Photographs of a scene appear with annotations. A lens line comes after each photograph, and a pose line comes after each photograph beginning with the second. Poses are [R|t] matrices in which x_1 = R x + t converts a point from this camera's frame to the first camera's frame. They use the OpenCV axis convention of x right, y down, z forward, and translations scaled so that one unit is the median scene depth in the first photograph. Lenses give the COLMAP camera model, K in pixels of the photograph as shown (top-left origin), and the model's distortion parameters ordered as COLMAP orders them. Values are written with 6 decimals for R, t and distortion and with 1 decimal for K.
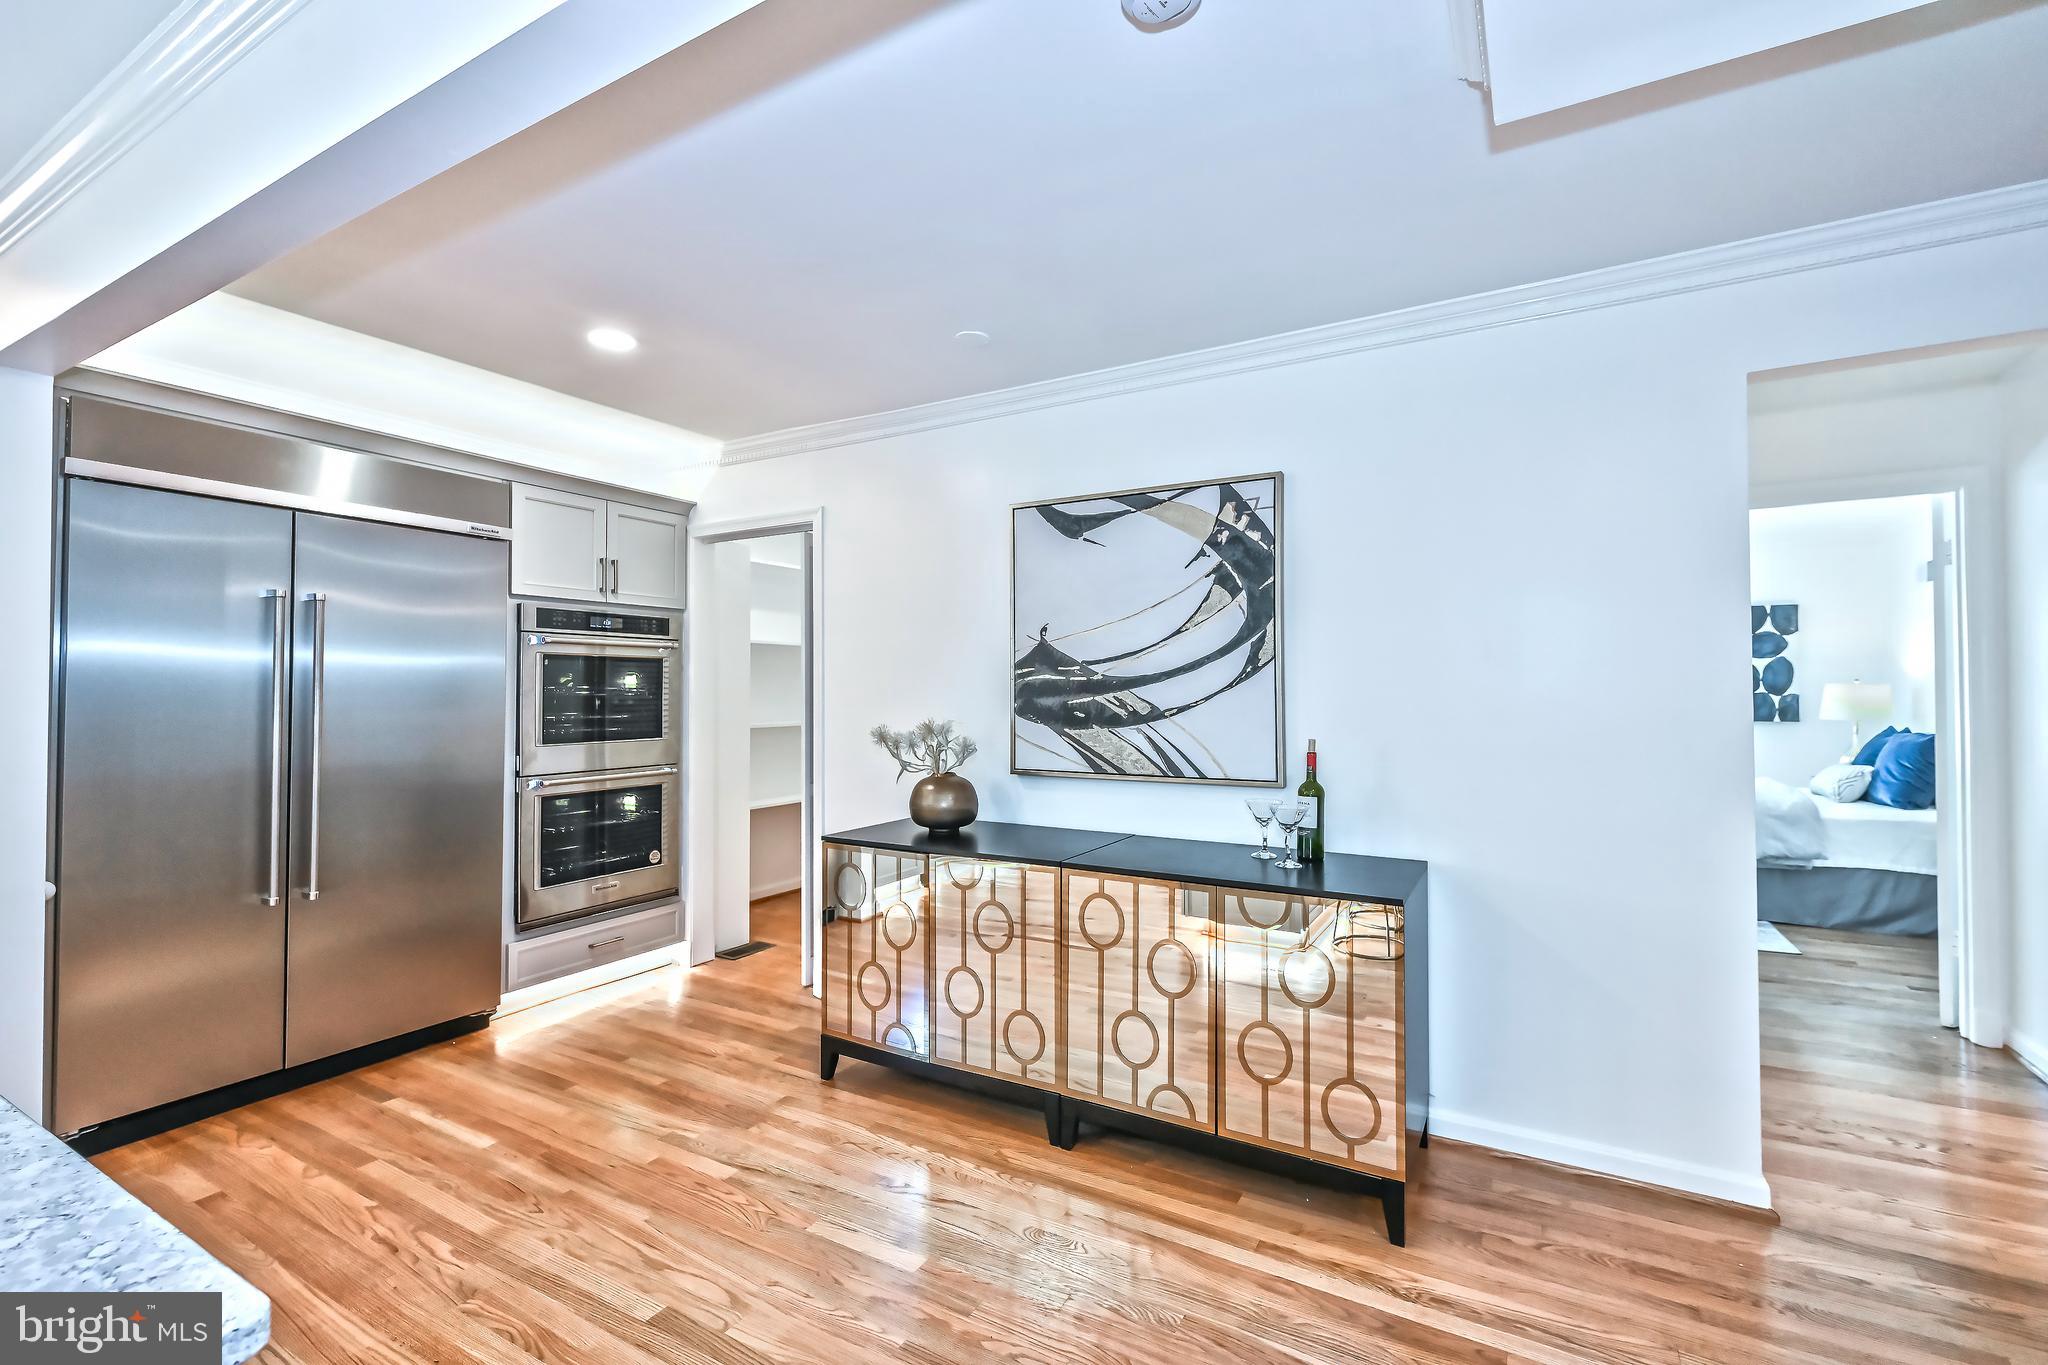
lens RADIAL K [[895.4, 0, 1027.5], [0, 895.4, 676.8], [0, 0, 1]] dist [0.000176, -0.000360]
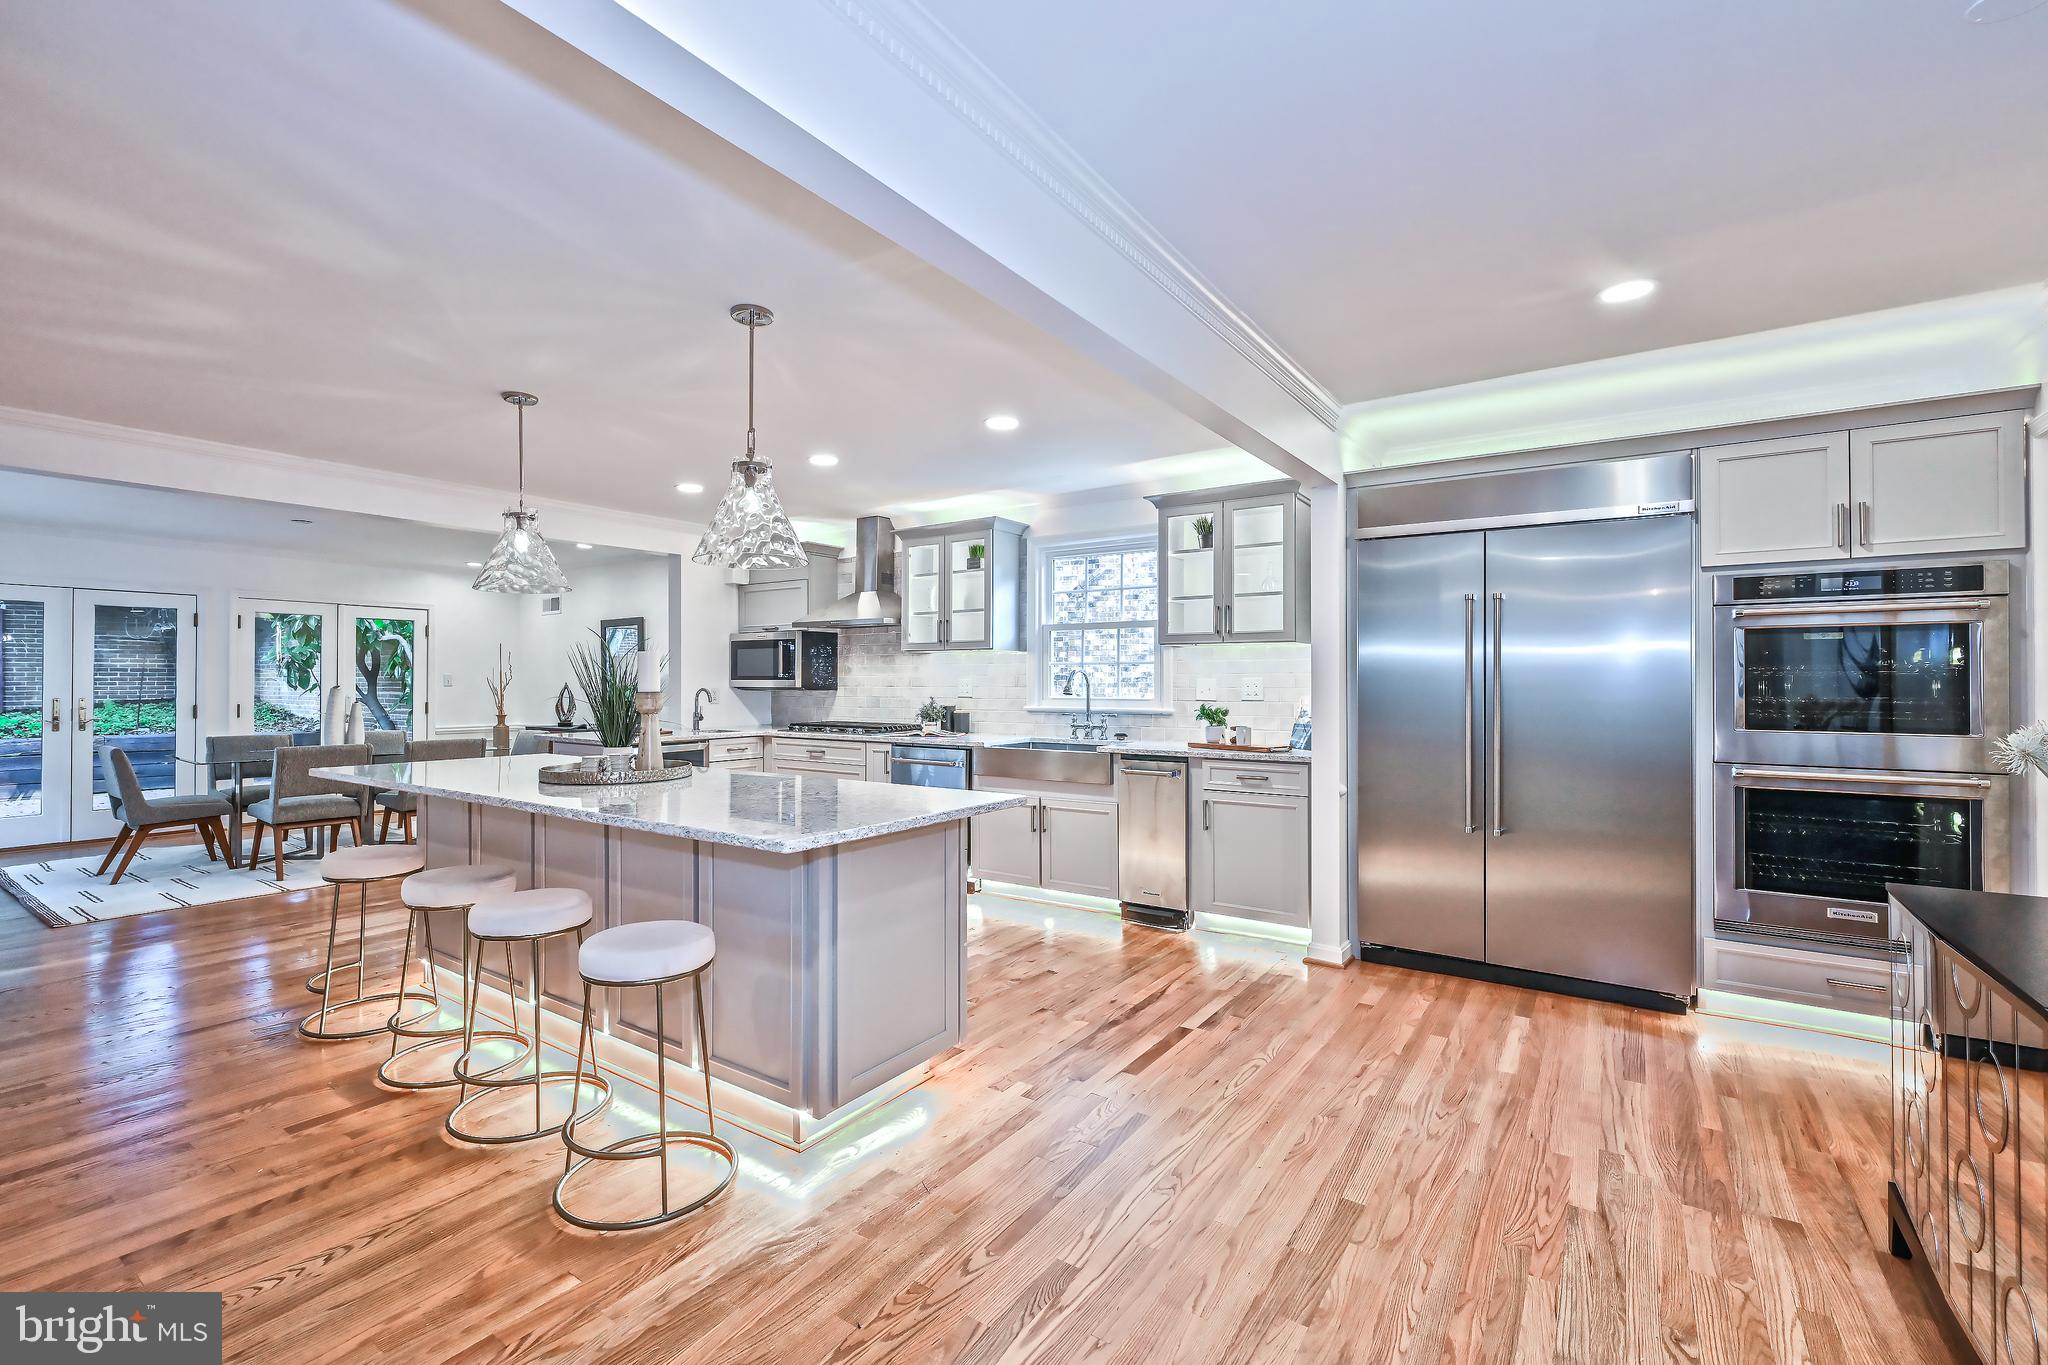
lens RADIAL K [[871.7, 0, 1020.6], [0, 871.7, 672.7], [0, 0, 1]] dist [0.001436, 0.000434]
pose [[-0.072628, -0.007768, -0.997329, 0.400203], [0.013892, 0.999865, -0.008799, 0.017073], [0.997262, -0.014494, -0.072510, 0.355165]]
